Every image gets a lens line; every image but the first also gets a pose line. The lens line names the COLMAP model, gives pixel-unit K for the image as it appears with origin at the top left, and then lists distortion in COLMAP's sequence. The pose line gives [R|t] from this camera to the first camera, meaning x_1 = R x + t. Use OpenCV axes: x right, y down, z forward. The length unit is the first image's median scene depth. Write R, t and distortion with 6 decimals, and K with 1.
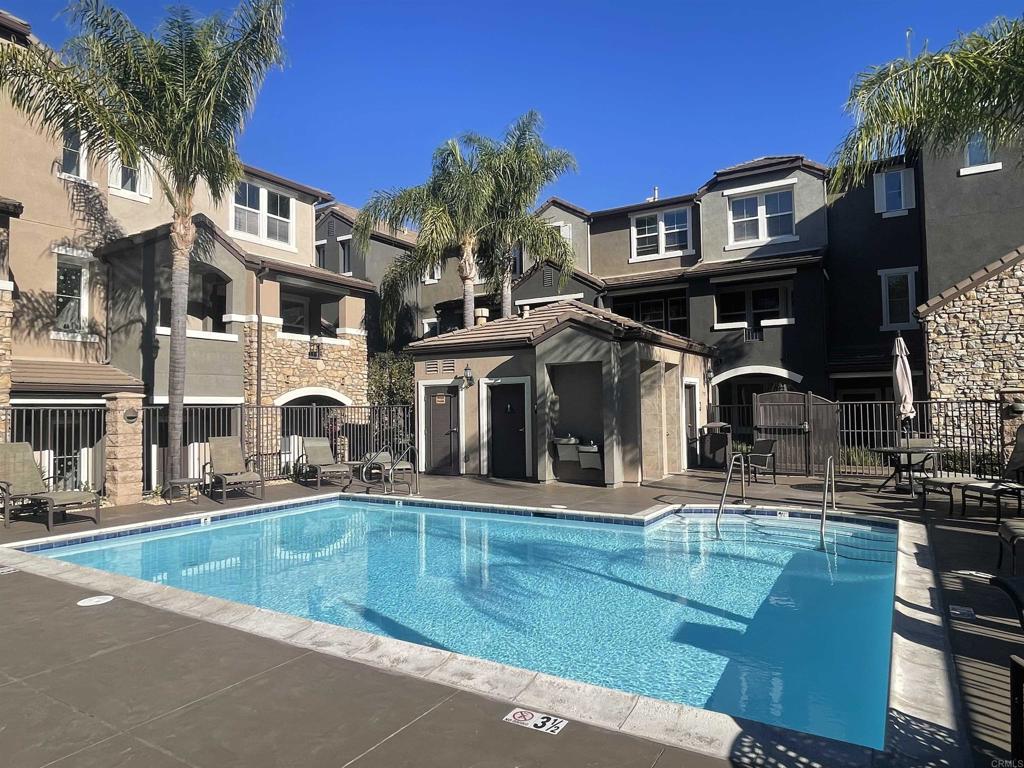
lens RADIAL K [[631.1, 0, 512.0], [0, 631.1, 383.2], [0, 0, 1]] dist [-0.010576, 0.000075]
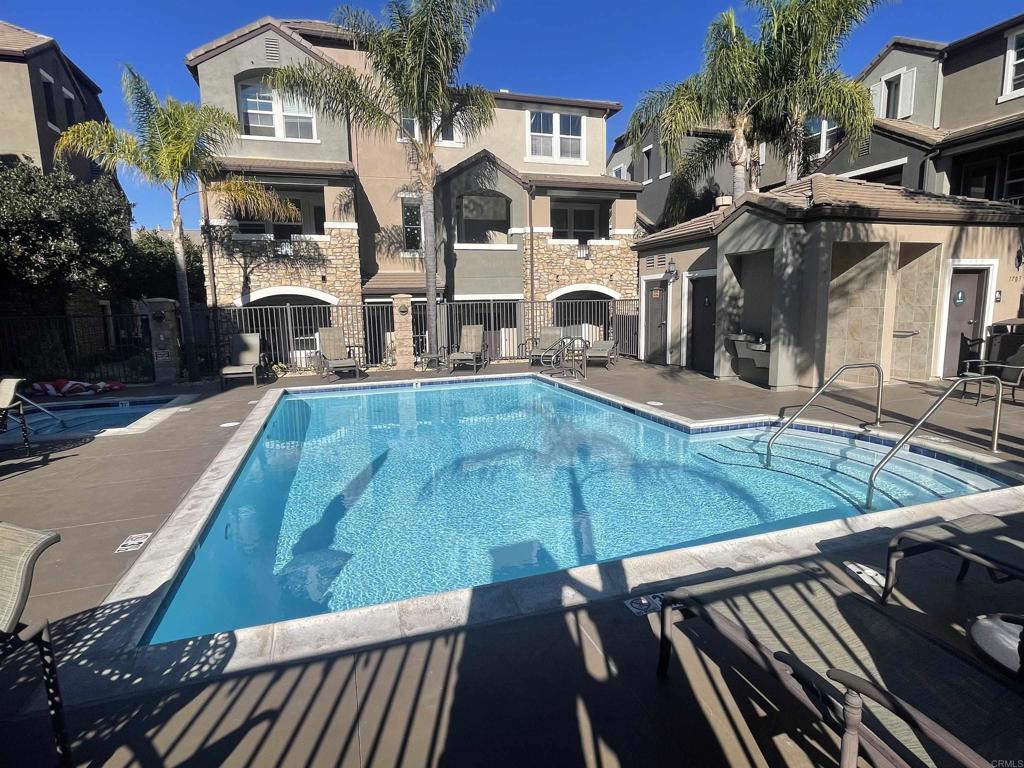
lens RADIAL K [[536.7, 0, 512.2], [0, 536.7, 382.9], [0, 0, 1]] dist [-0.002094, 0.001372]
pose [[0.766318, 0.090515, -0.636053, 0.271612], [0.036855, 0.982202, 0.184177, -0.001638], [0.641403, -0.164580, 0.749344, 0.133449]]
